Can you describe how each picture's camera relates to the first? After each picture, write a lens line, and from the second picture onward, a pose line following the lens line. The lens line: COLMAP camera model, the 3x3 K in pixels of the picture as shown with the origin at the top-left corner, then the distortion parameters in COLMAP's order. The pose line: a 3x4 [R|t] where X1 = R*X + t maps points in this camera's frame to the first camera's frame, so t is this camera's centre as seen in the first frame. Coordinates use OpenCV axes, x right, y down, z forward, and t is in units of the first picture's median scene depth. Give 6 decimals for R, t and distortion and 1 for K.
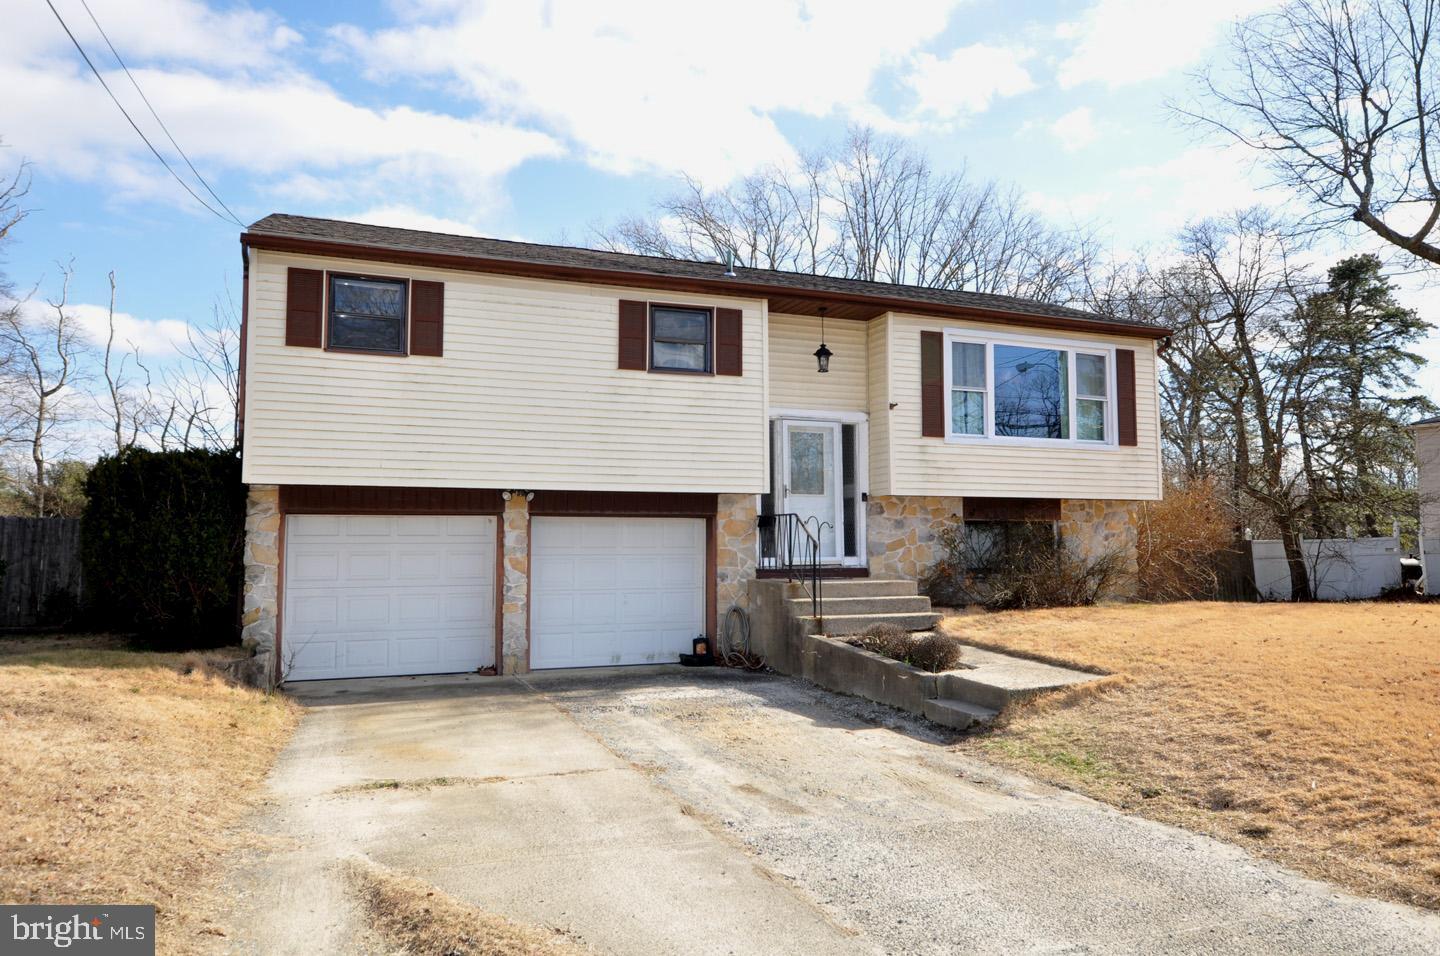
lens RADIAL K [[1022.0, 0, 735.6], [0, 1022.0, 482.6], [0, 0, 1]] dist [0.017019, -0.000978]
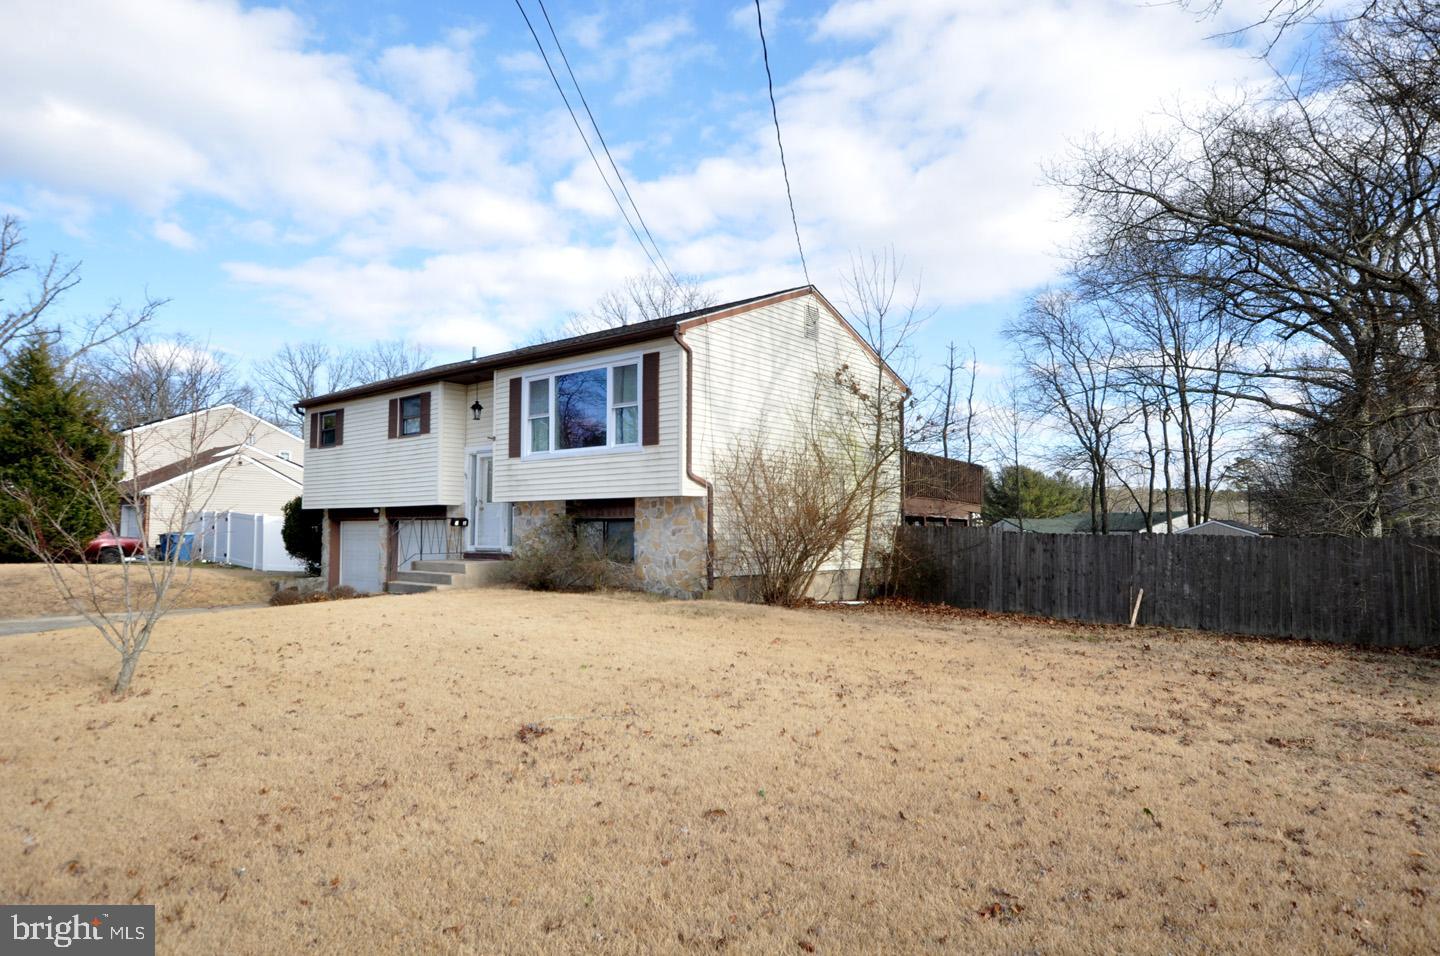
lens RADIAL K [[823.4, 0, 724.5], [0, 823.4, 472.0], [0, 0, 1]] dist [-0.019444, 0.000011]
pose [[0.477796, -0.058173, -0.876543, 1.268636], [0.054345, 0.997851, -0.036600, 0.028819], [0.876788, -0.030149, 0.479931, 0.728820]]
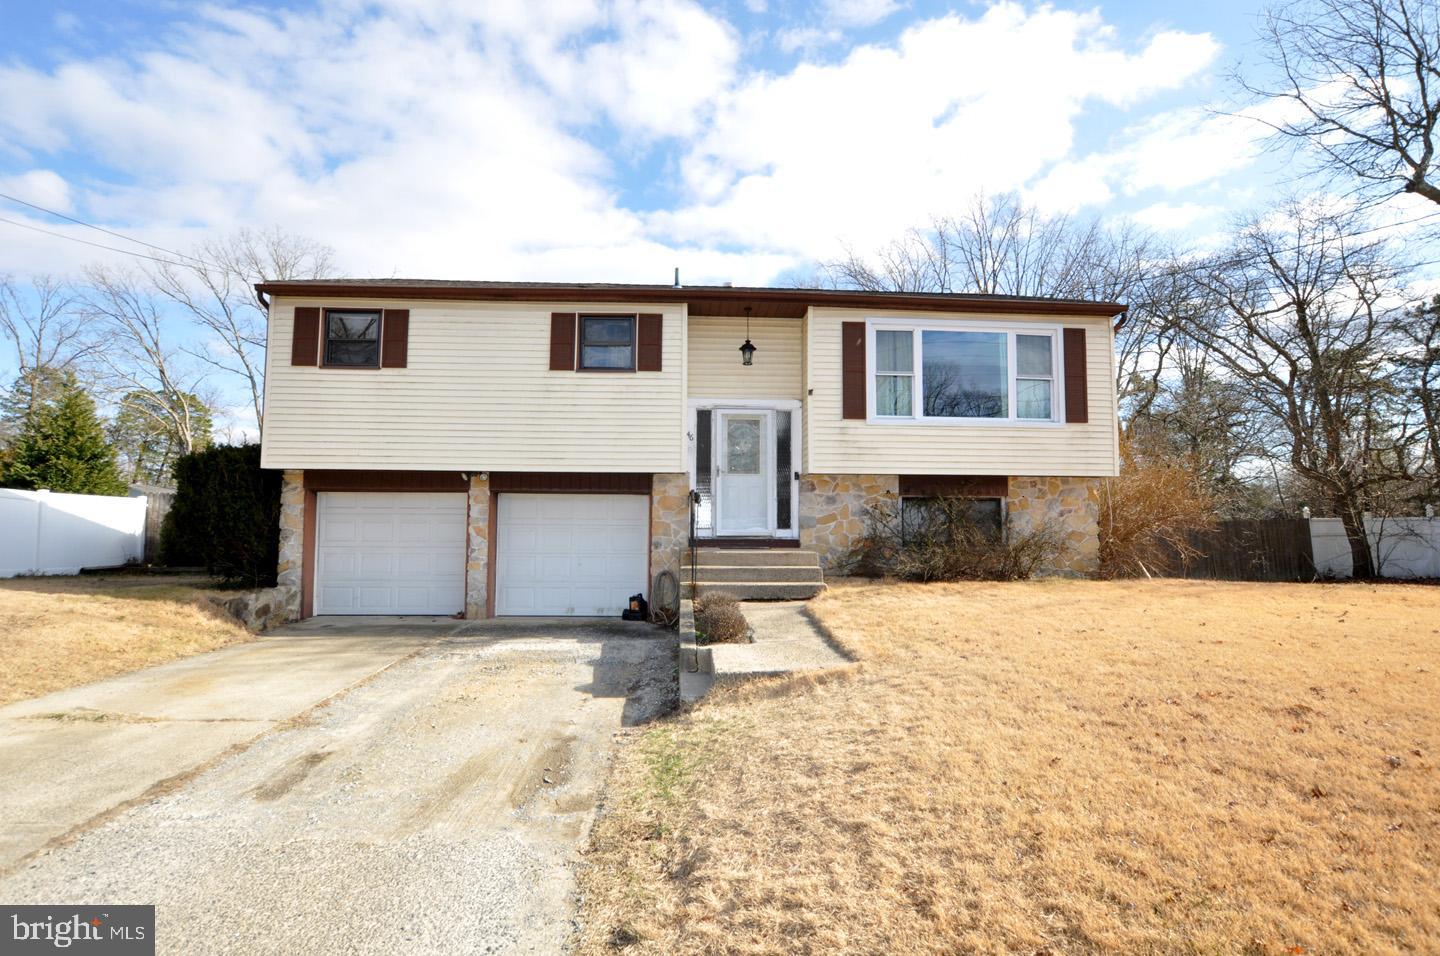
lens RADIAL K [[704.9, 0, 716.9], [0, 704.9, 483.7], [0, 0, 1]] dist [-0.026689, 0.005512]
pose [[0.943430, -0.009292, -0.331442, 0.303836], [0.011963, 0.999910, 0.006018, 0.017232], [0.331356, -0.009642, 0.943457, 0.251262]]
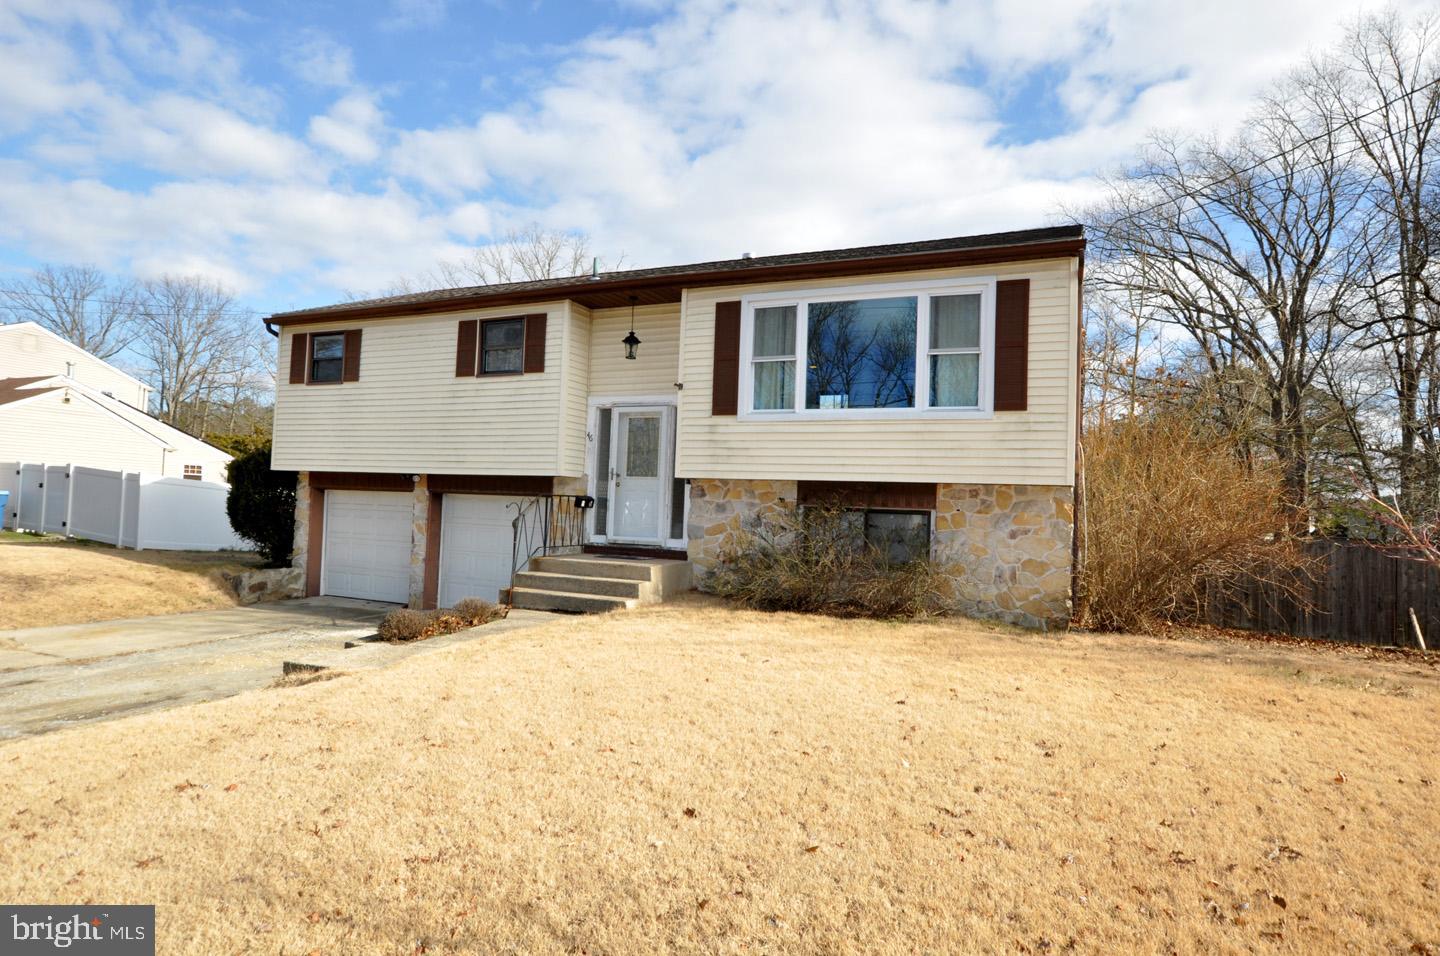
lens RADIAL K [[774.4, 0, 726.8], [0, 774.4, 476.3], [0, 0, 1]] dist [-0.017038, 0.001551]
pose [[0.690602, -0.001258, -0.723234, 0.707098], [0.006851, 0.999965, 0.004803, 0.007602], [0.723202, -0.008272, 0.690587, 0.517782]]
